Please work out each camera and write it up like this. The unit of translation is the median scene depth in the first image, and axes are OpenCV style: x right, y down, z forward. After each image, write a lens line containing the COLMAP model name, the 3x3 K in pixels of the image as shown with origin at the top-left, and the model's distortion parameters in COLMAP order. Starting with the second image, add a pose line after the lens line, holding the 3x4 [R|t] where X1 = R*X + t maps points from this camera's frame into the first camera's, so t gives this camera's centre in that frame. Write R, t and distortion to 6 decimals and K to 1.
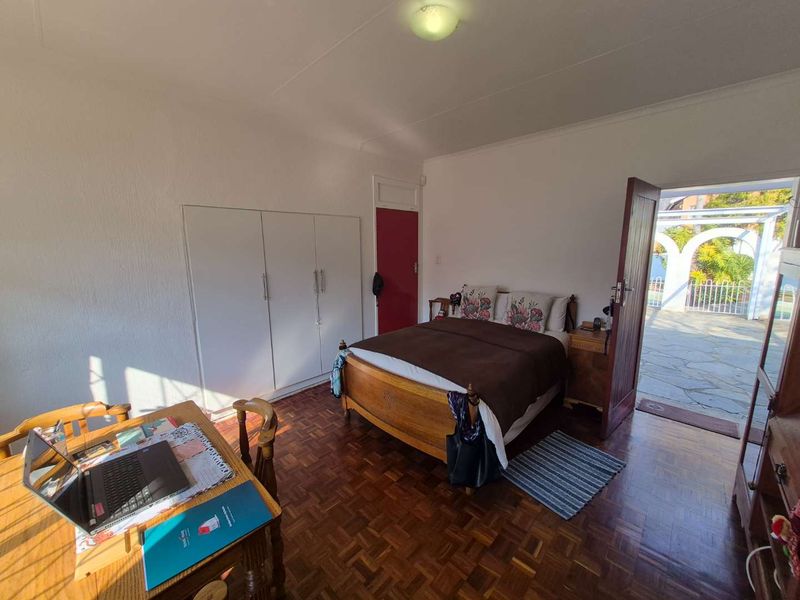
lens RADIAL K [[319.2, 0, 400.0], [0, 319.2, 300.0], [0, 0, 1]] dist [0.000808, -0.000303]
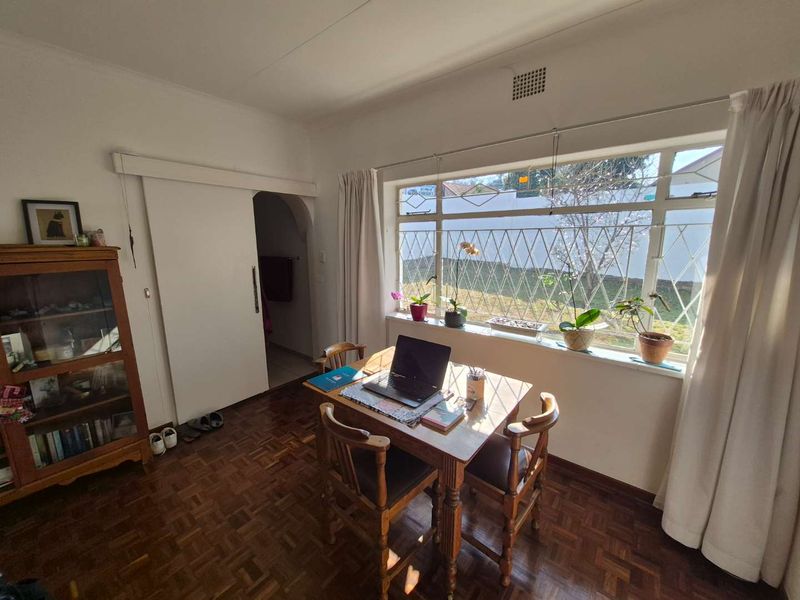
lens RADIAL K [[319.2, 0, 400.0], [0, 319.2, 300.0], [0, 0, 1]] dist [0.000808, -0.000303]
pose [[-0.997749, 0.019579, -0.064139, -0.272777], [-0.003951, 0.937607, 0.347674, -0.150533], [0.066944, 0.347145, -0.935419, 0.864834]]
